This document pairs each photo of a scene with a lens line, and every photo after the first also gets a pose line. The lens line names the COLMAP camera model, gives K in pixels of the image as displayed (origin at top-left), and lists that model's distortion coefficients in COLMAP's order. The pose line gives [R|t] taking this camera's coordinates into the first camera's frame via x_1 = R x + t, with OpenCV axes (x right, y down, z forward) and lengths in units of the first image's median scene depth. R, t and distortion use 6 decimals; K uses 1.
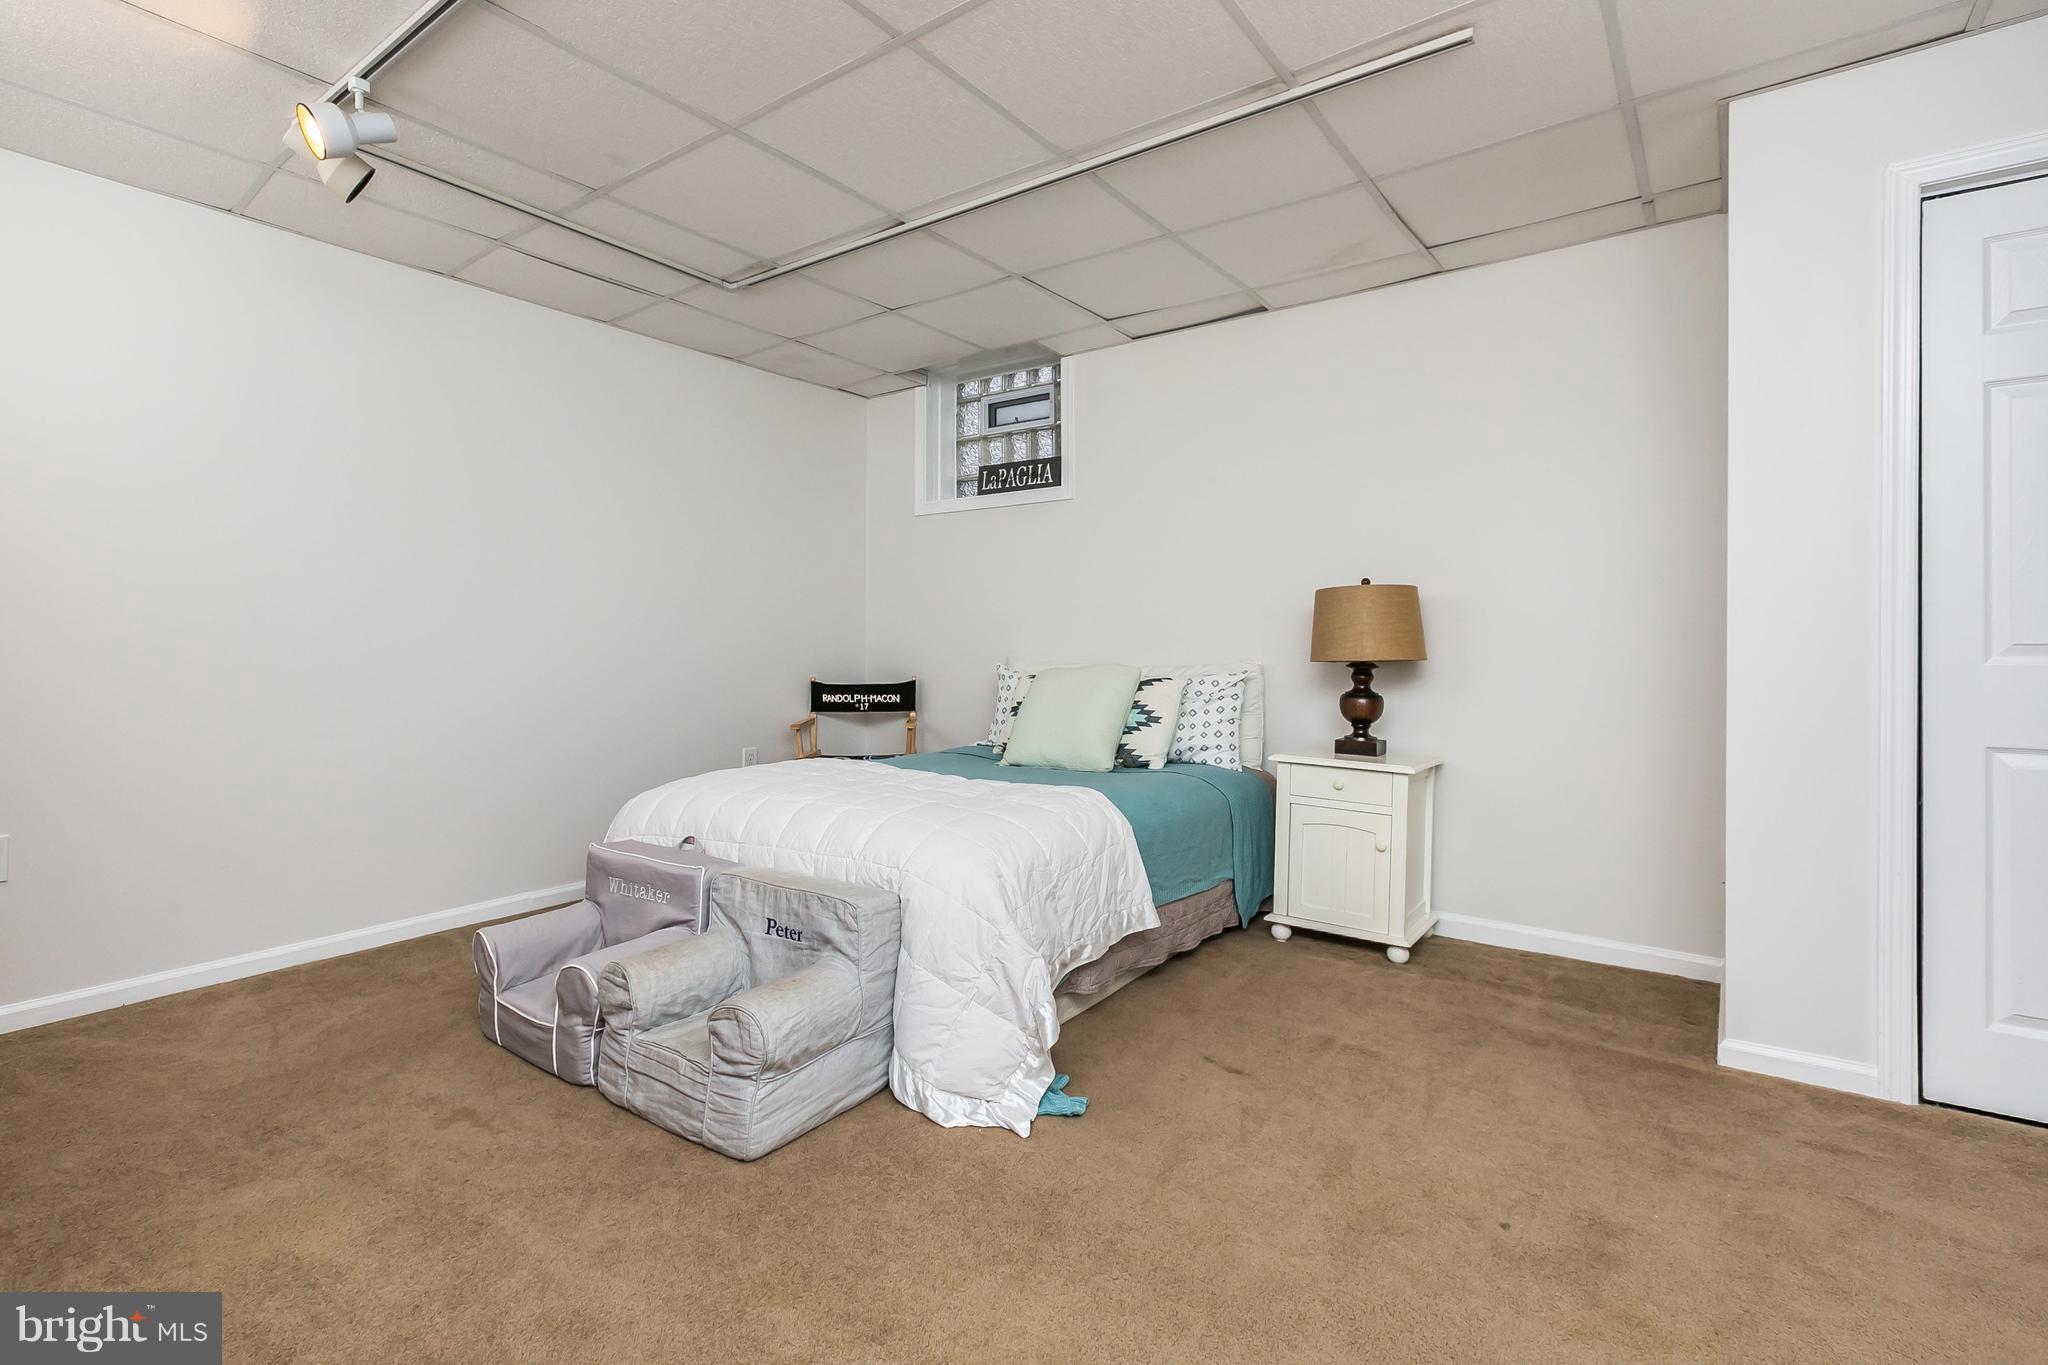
lens RADIAL K [[951.3, 0, 1034.1], [0, 951.3, 652.5], [0, 0, 1]] dist [0.001937, 0.000361]
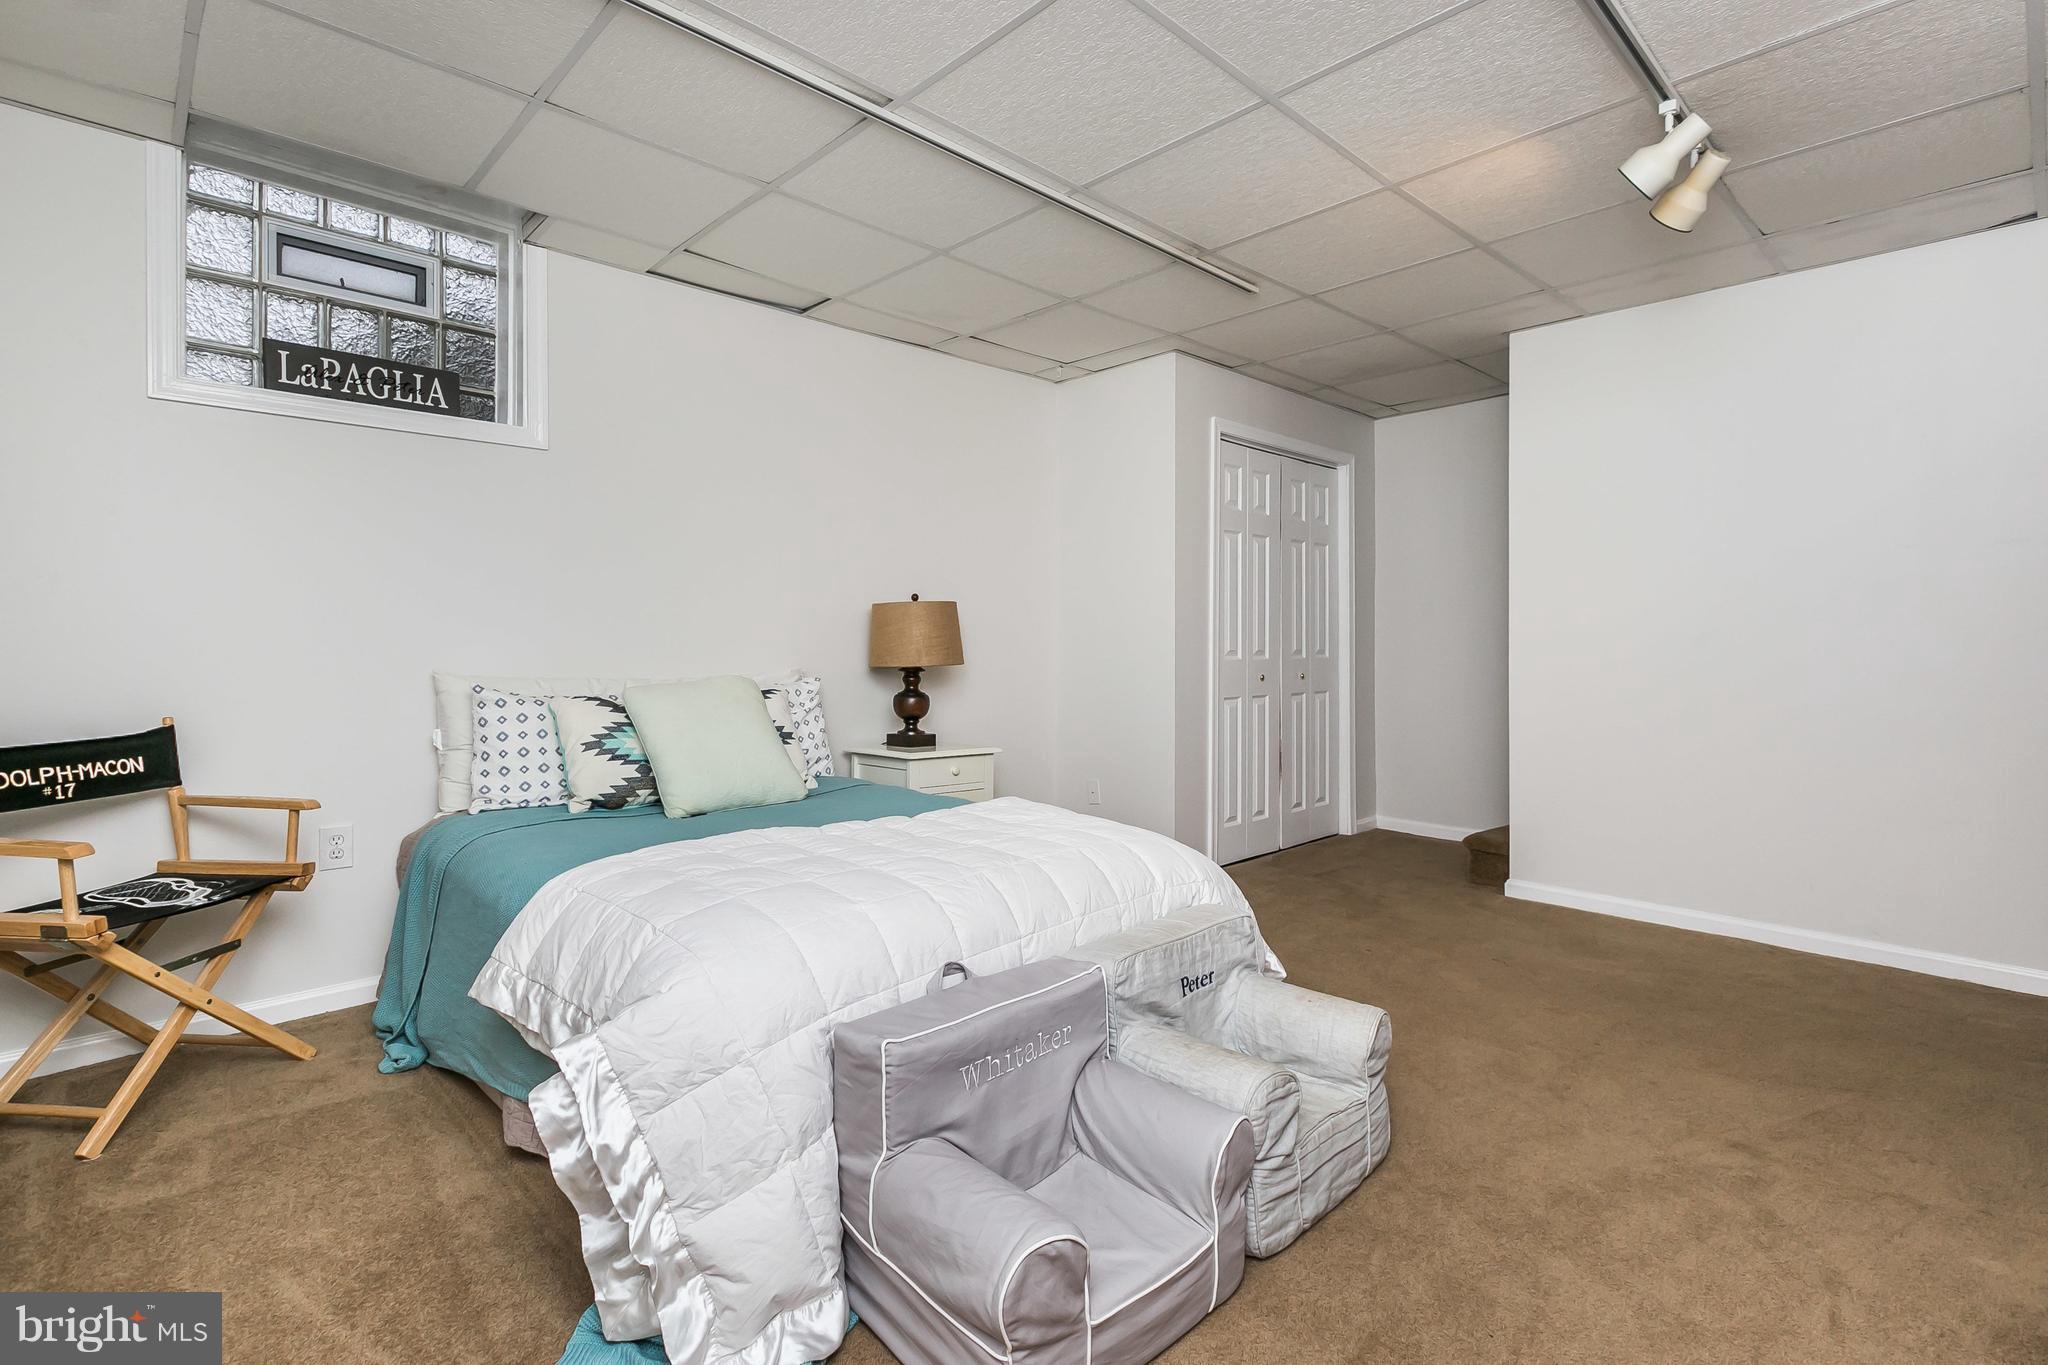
lens RADIAL K [[951.3, 0, 1034.1], [0, 951.3, 652.5], [0, 0, 1]] dist [0.001937, 0.000361]
pose [[0.180983, -0.012816, 0.983403, -0.659443], [0.000838, 0.999917, 0.012877, -0.018737], [-0.983486, -0.001506, 0.180979, 0.553227]]
